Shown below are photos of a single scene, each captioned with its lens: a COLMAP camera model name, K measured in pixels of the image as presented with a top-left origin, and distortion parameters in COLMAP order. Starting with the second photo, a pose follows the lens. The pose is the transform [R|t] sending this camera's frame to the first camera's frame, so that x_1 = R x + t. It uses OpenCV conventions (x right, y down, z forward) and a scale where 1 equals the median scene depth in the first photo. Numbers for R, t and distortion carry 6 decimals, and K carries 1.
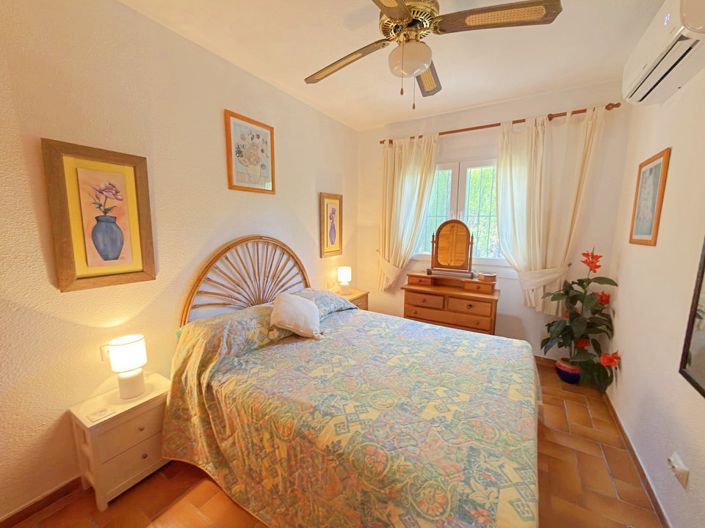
lens RADIAL K [[282.5, 0, 351.4], [0, 282.5, 263.5], [0, 0, 1]] dist [0.001229, -0.000034]
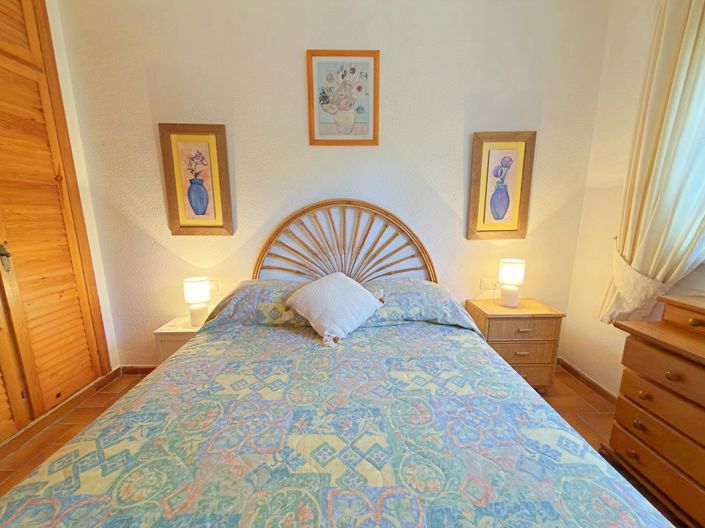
lens RADIAL K [[282.5, 0, 353.1], [0, 282.5, 263.6], [0, 0, 1]] dist [0.001229, -0.000034]
pose [[0.543995, 0.148960, -0.825761, 0.419353], [-0.111963, 0.988202, 0.104504, -0.003530], [0.831585, 0.035605, 0.554255, 0.619992]]
